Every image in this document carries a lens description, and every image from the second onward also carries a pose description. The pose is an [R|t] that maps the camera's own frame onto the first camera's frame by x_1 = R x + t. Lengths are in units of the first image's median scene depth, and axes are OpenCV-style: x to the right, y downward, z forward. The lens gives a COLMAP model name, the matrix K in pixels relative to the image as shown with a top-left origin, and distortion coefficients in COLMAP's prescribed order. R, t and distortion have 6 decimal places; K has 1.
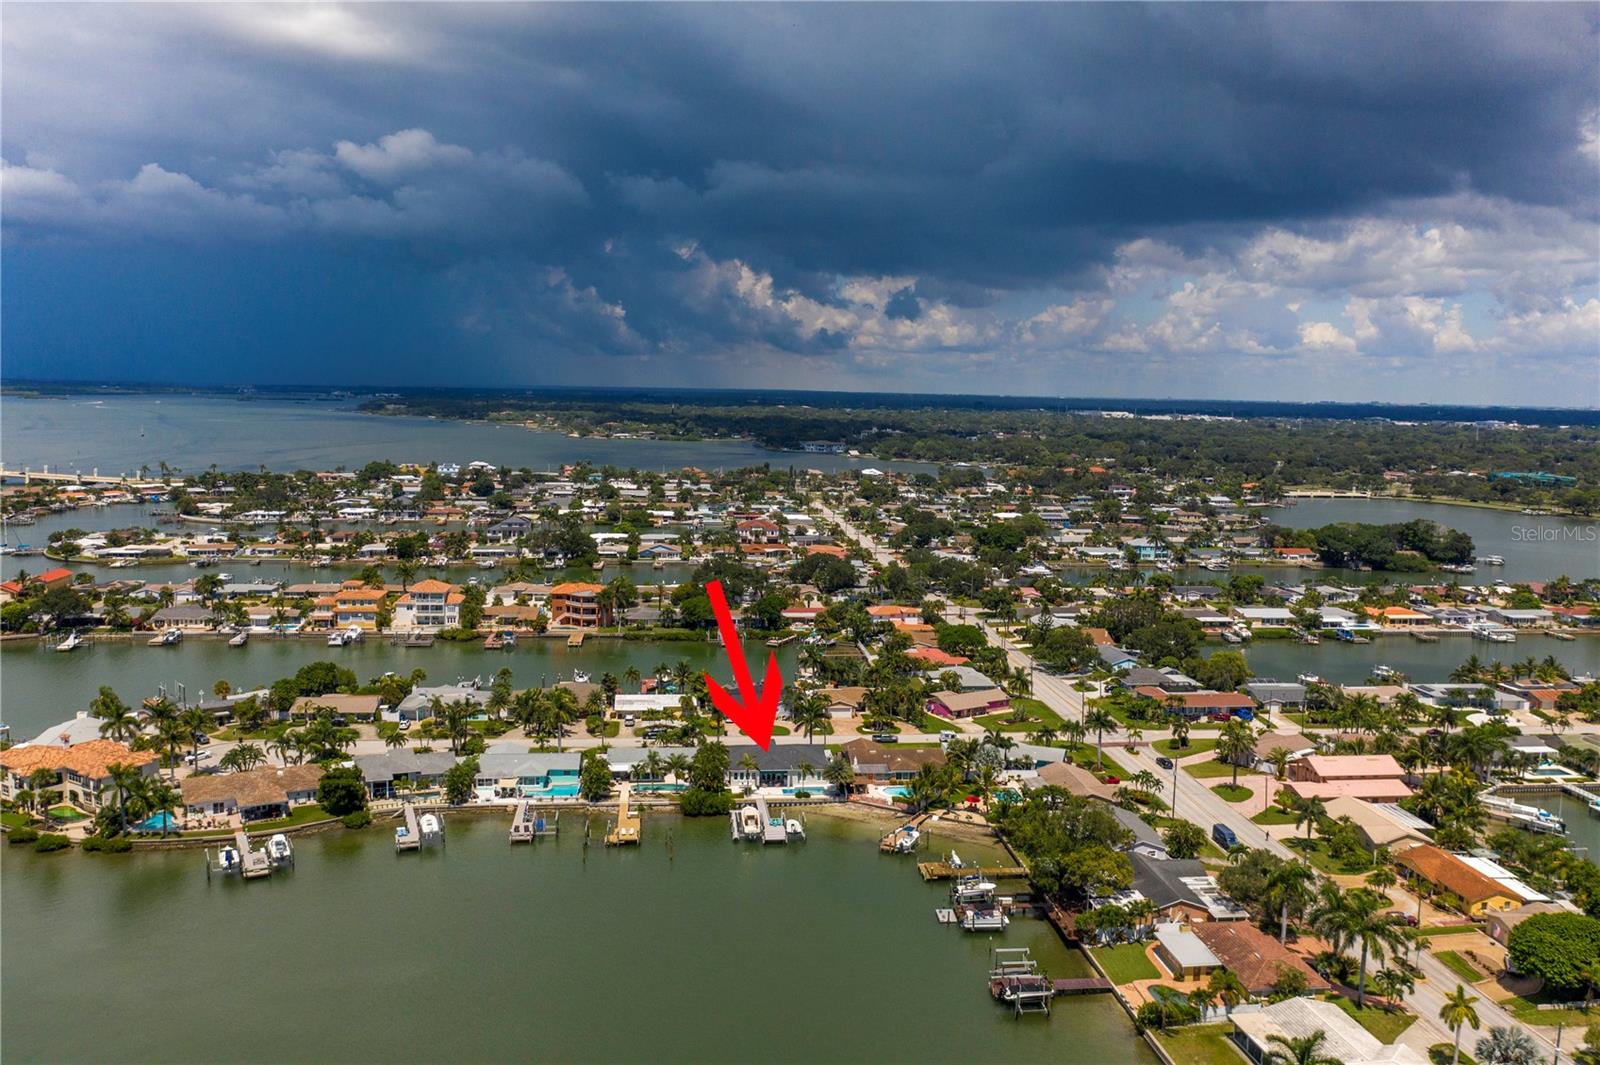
lens RADIAL K [[1262.6, 0, 800.0], [0, 1262.6, 532.5], [0, 0, 1]] dist [-0.018521, 0.004014]
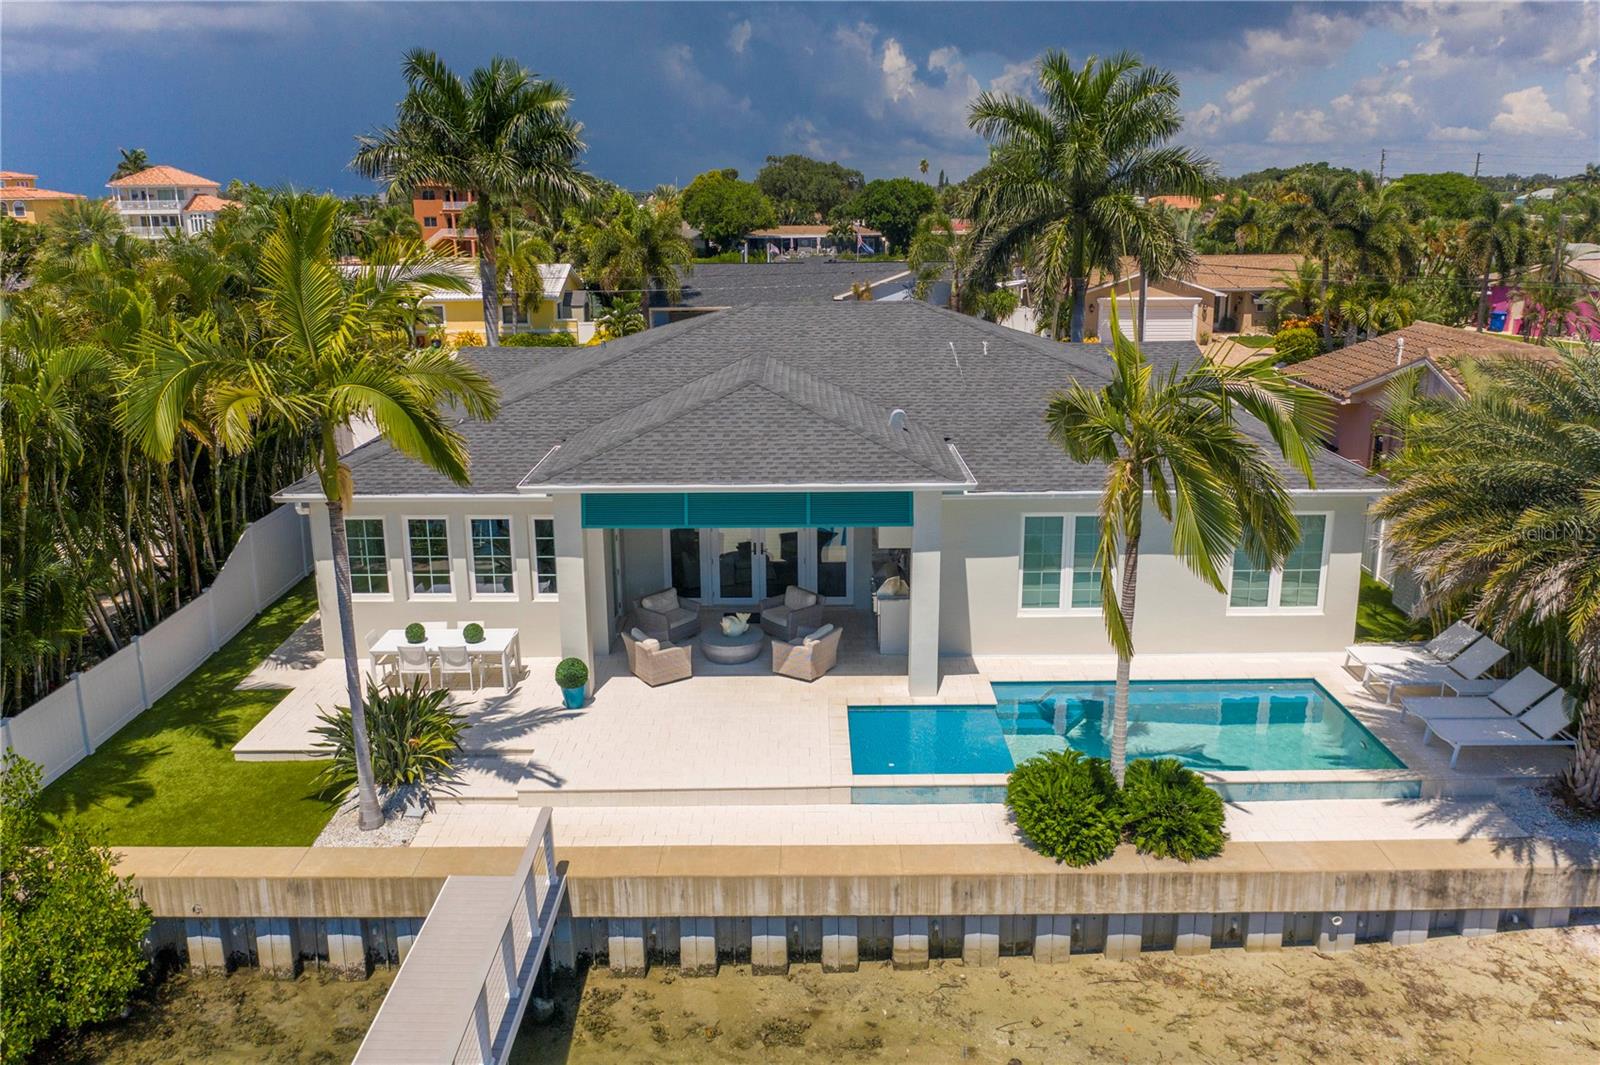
lens RADIAL K [[1262.6, 0, 800.0], [0, 1262.6, 532.5], [0, 0, 1]] dist [-0.018521, 0.004014]
pose [[0.993078, -0.001373, -0.117448, -0.007257], [0.018656, 0.989082, 0.146180, 0.178759], [0.115965, -0.147359, 0.982261, 0.914515]]
